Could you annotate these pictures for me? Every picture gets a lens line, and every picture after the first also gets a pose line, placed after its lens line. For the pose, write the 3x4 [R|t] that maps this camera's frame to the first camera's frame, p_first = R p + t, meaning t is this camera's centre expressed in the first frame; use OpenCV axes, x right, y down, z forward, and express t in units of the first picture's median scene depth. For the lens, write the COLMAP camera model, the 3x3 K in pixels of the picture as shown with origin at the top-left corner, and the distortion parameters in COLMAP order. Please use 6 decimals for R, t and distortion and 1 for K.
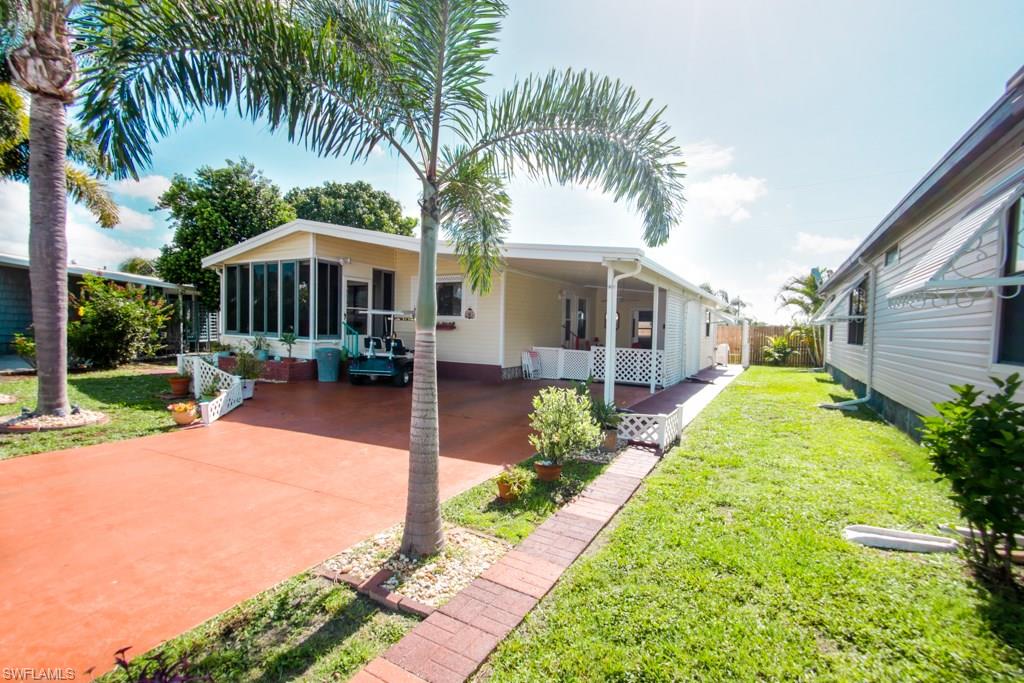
lens RADIAL K [[467.2, 0, 511.5], [0, 467.2, 344.6], [0, 0, 1]] dist [0.011440, 0.001374]
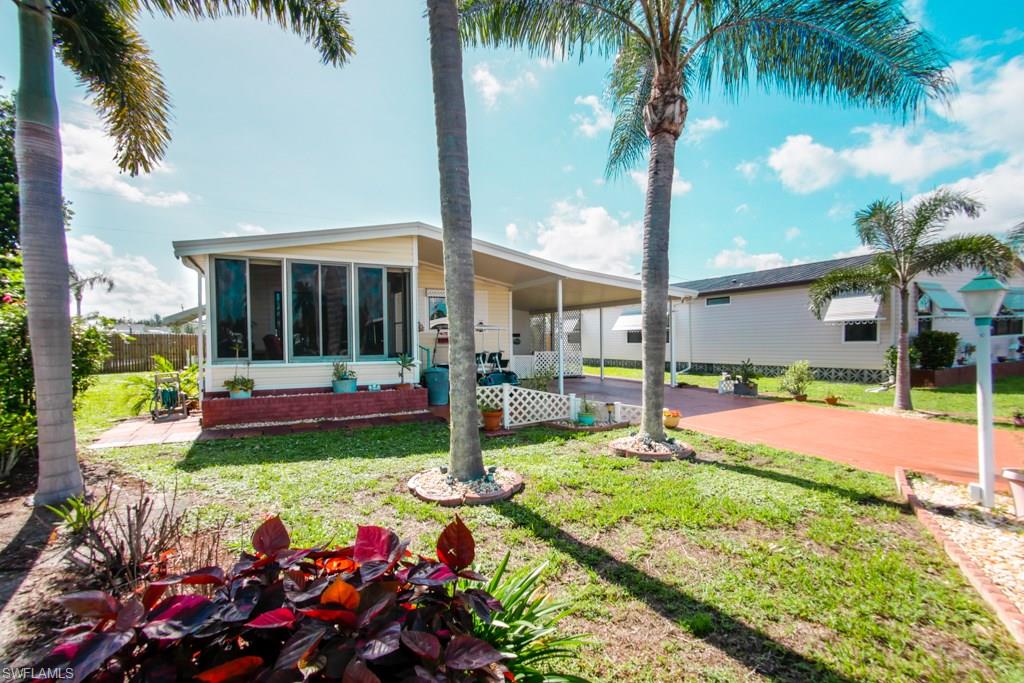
lens RADIAL K [[467.2, 0, 512.3], [0, 467.2, 340.2], [0, 0, 1]] dist [0.011440, 0.001374]
pose [[0.540939, -0.032896, 0.840418, -0.993142], [0.049772, 0.998736, 0.007057, -0.042824], [-0.839588, 0.038012, 0.541893, 0.354449]]
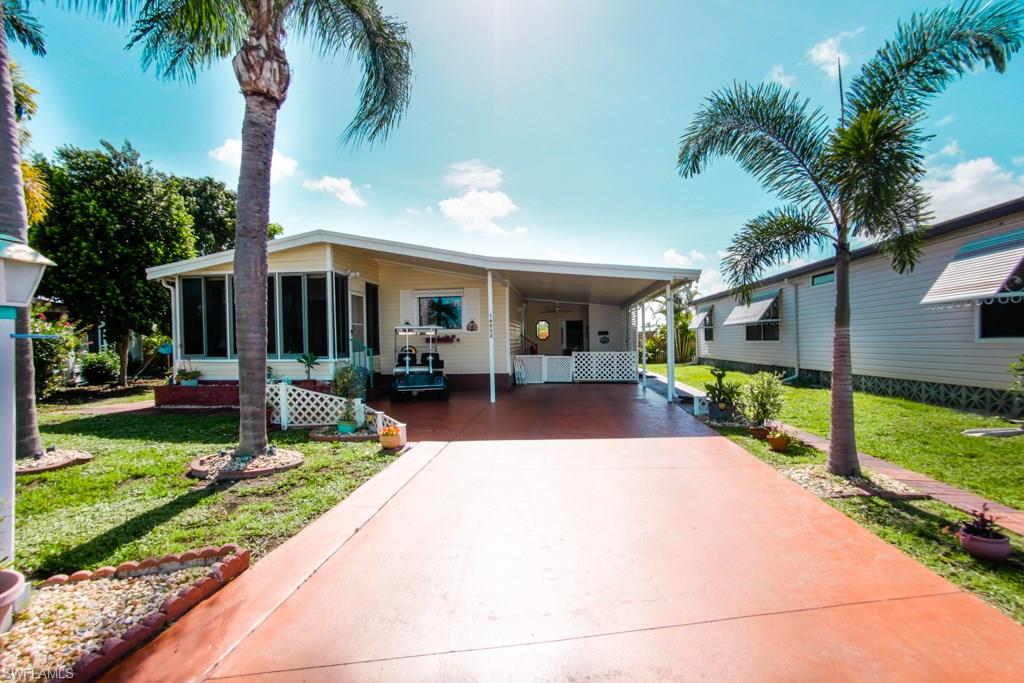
lens RADIAL K [[467.2, 0, 516.3], [0, 467.2, 340.5], [0, 0, 1]] dist [0.011440, 0.001374]
pose [[0.911708, -0.039647, 0.408922, -0.442437], [0.052431, 0.998422, -0.020094, -0.008739], [-0.407480, 0.039760, 0.912348, -0.000482]]
